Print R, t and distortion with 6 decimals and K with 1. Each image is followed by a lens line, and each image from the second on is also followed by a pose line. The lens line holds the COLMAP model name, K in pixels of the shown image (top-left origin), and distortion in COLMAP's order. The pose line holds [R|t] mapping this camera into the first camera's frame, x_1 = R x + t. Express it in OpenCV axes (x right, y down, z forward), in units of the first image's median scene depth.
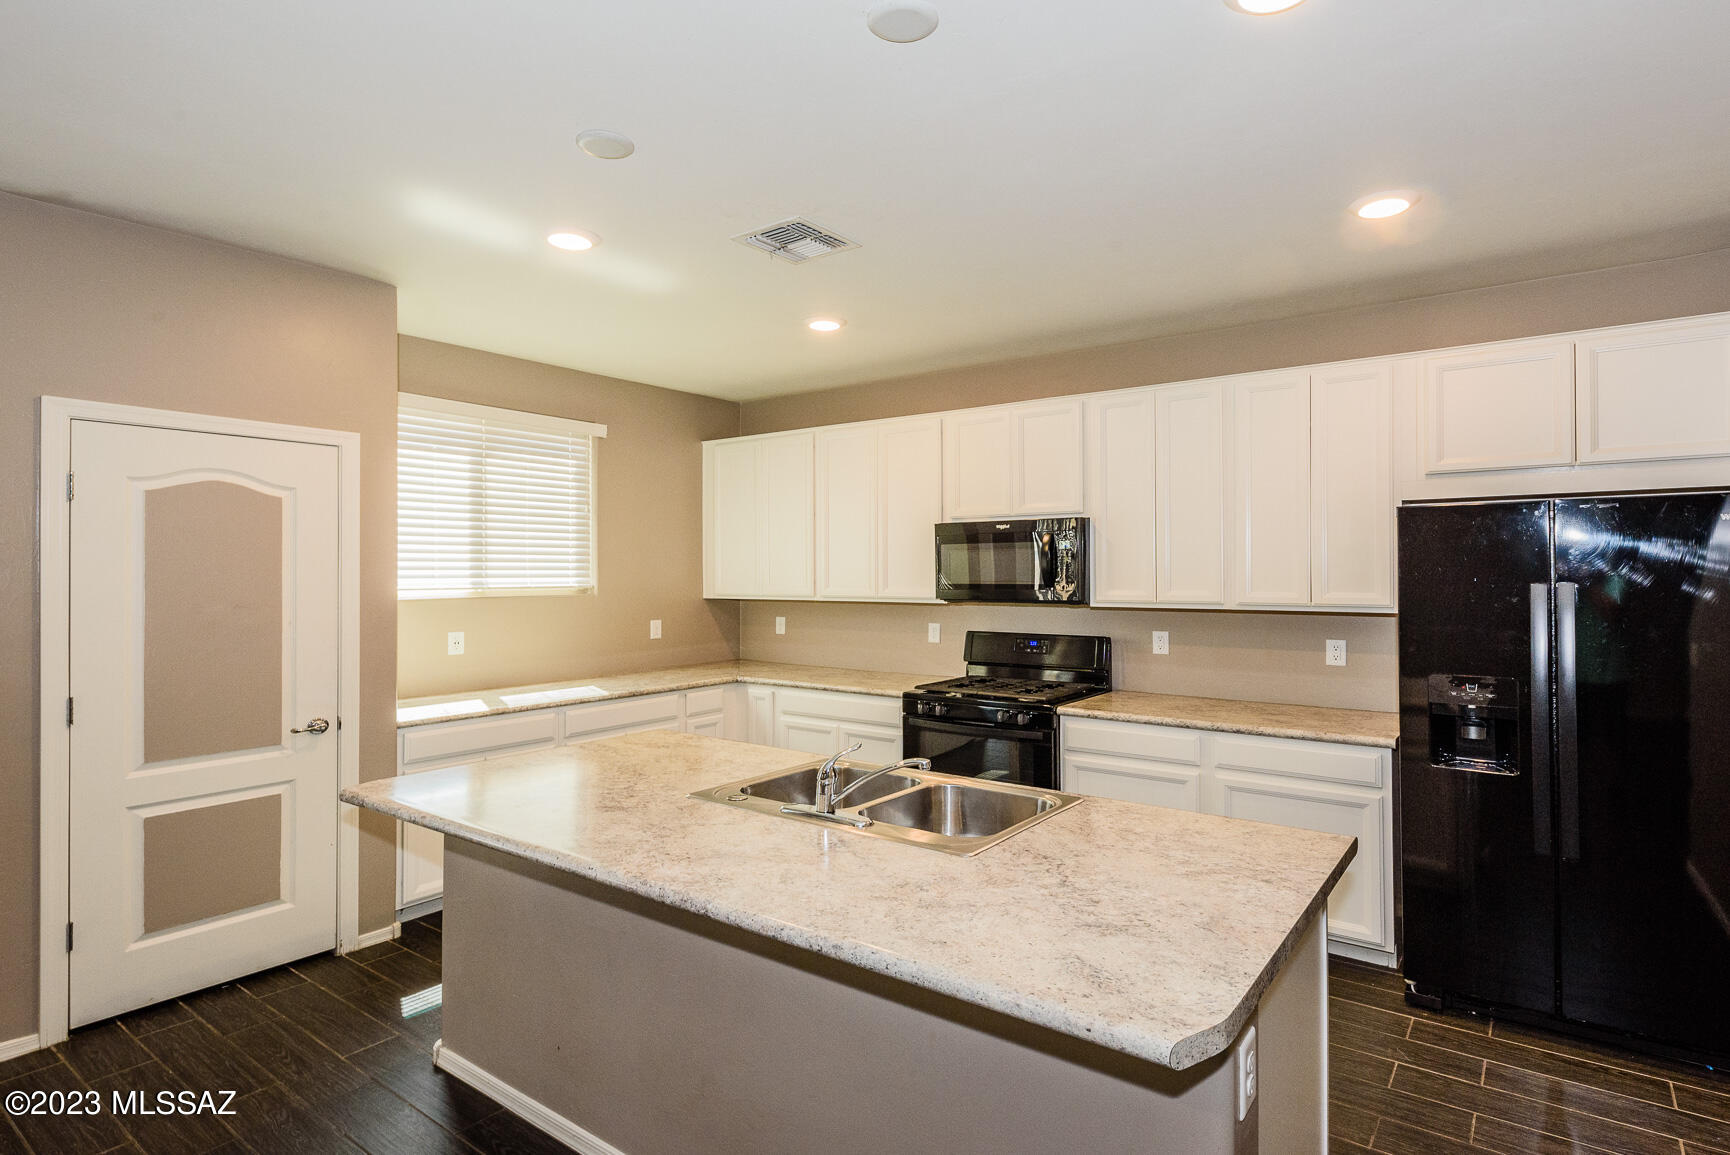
lens RADIAL K [[874.9, 0, 882.4], [0, 874.9, 559.9], [0, 0, 1]] dist [-0.014071, 0.001011]
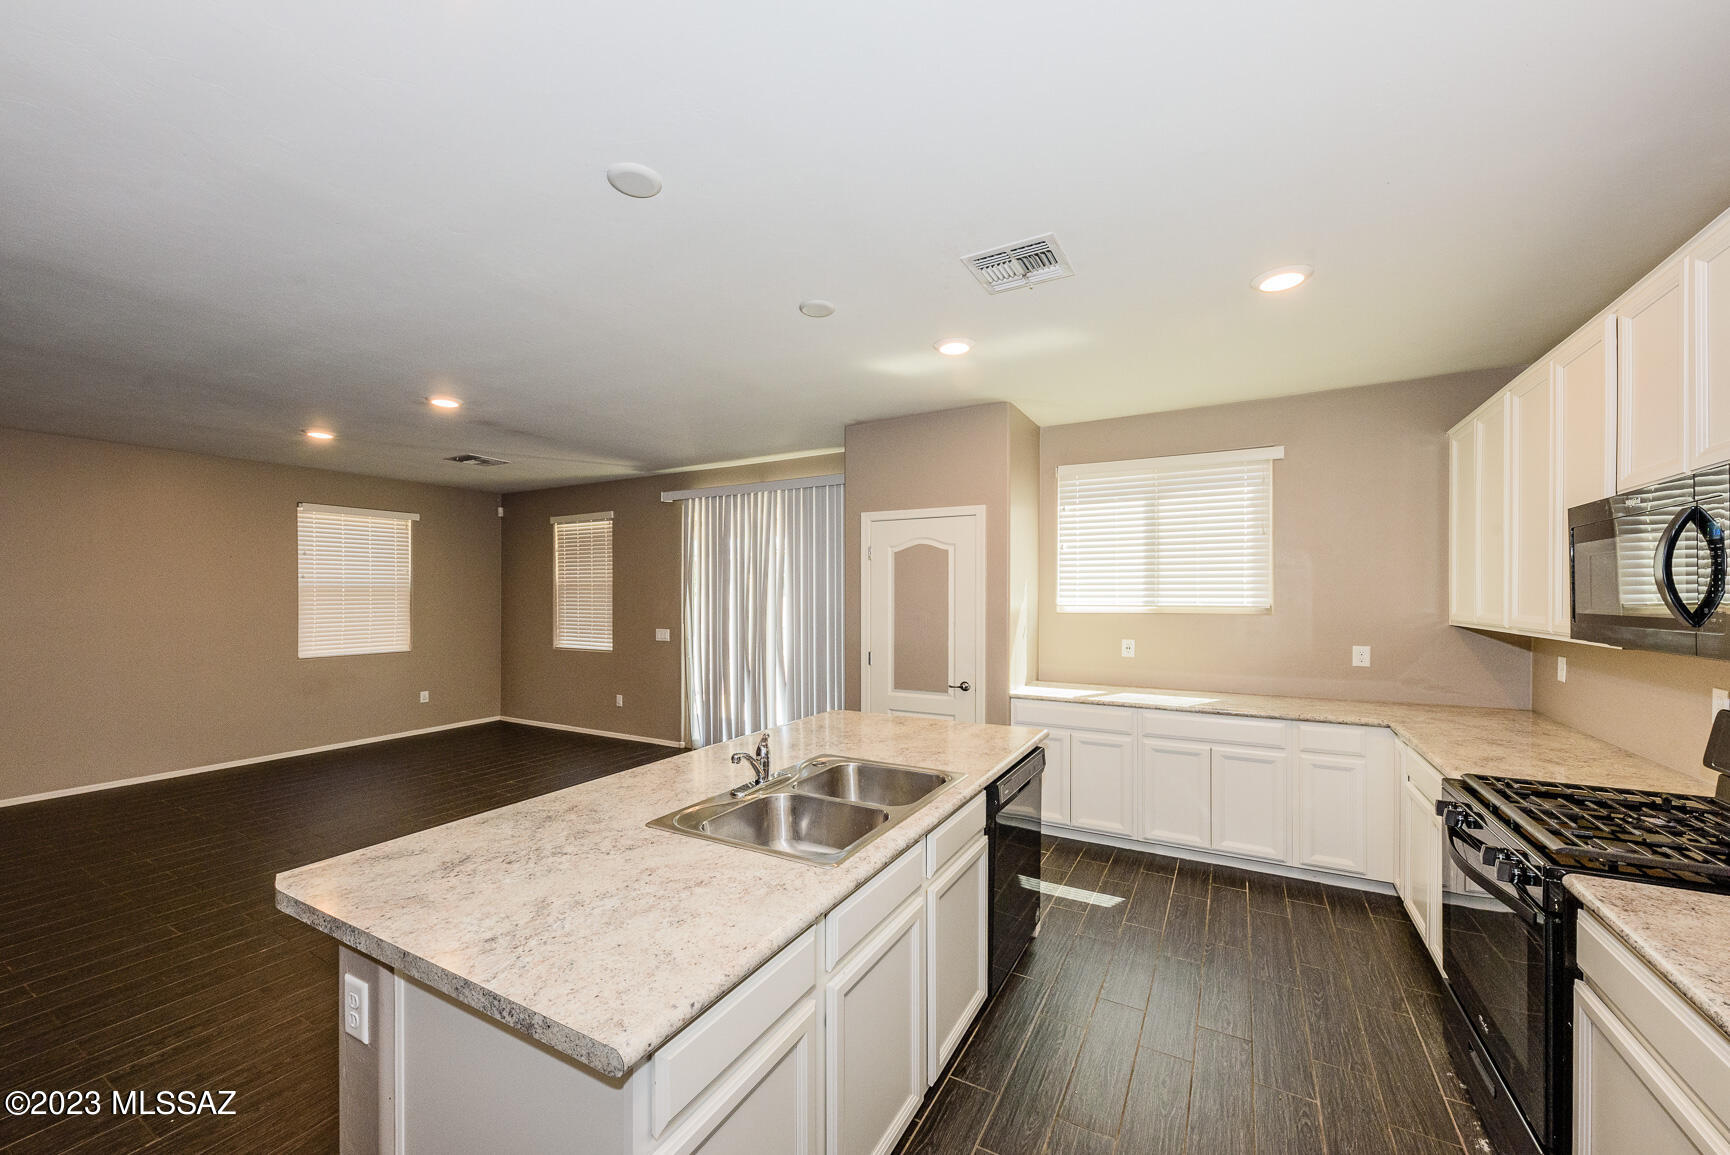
lens RADIAL K [[664.9, 0, 859.0], [0, 664.9, 599.9], [0, 0, 1]] dist [0.012898, -0.000704]
pose [[0.139120, 0.013537, -0.990183, 0.549273], [0.015588, 0.999753, 0.015858, 0.003420], [0.990153, -0.017641, 0.138875, 0.597588]]
